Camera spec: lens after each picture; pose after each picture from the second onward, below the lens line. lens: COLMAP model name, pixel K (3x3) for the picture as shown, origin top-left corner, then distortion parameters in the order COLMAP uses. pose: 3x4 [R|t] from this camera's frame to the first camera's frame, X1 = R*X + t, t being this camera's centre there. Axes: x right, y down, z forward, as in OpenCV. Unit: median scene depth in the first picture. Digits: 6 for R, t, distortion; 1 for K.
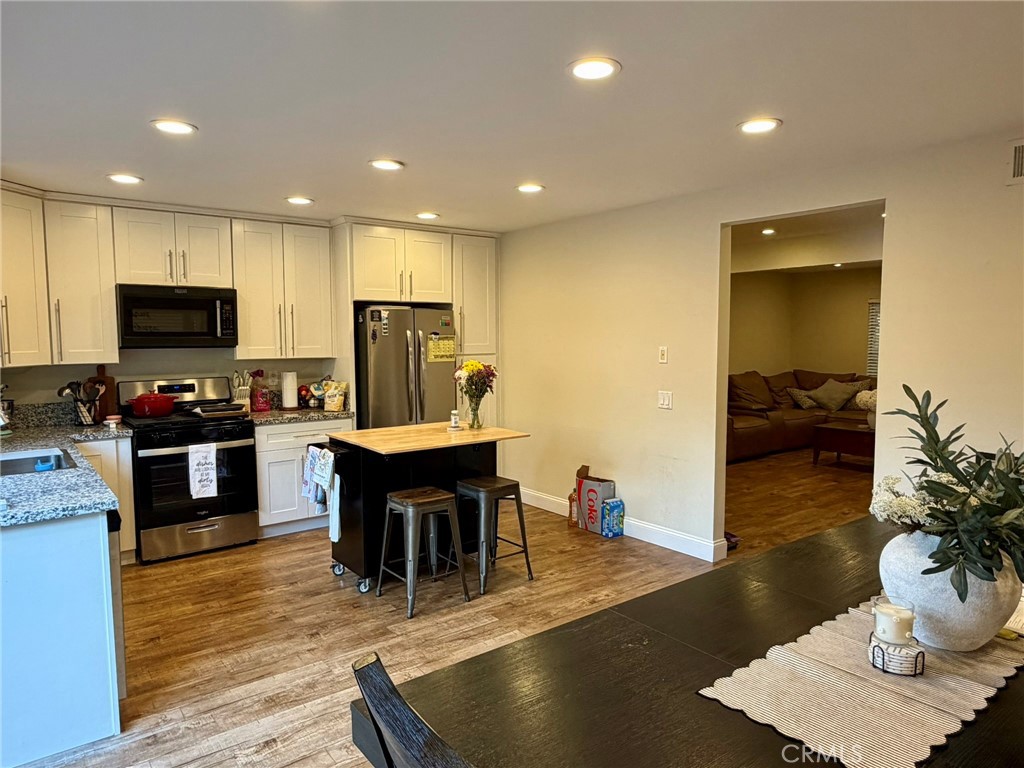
lens RADIAL K [[665.9, 0, 508.6], [0, 665.9, 386.4], [0, 0, 1]] dist [0.005130, -0.001585]
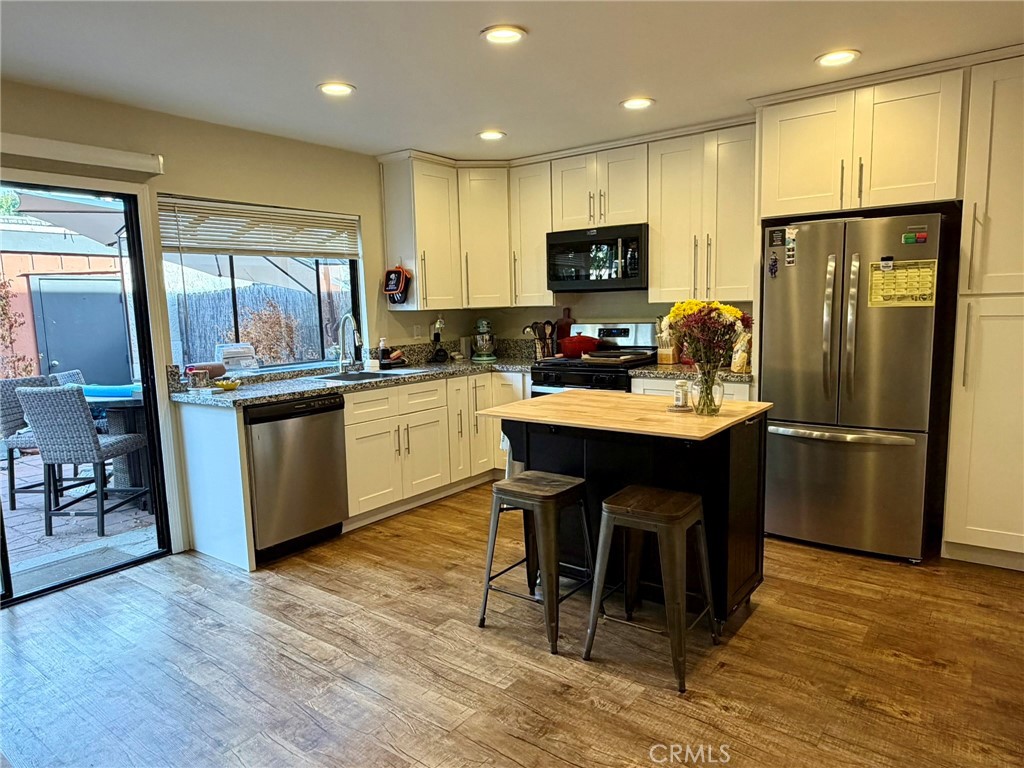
lens RADIAL K [[665.9, 0, 510.5], [0, 665.9, 386.3], [0, 0, 1]] dist [0.005130, -0.001585]
pose [[0.257401, 0.115310, -0.959400, 0.469912], [-0.048614, 0.993143, 0.106323, -0.017063], [0.965081, 0.019273, 0.261241, 0.656330]]
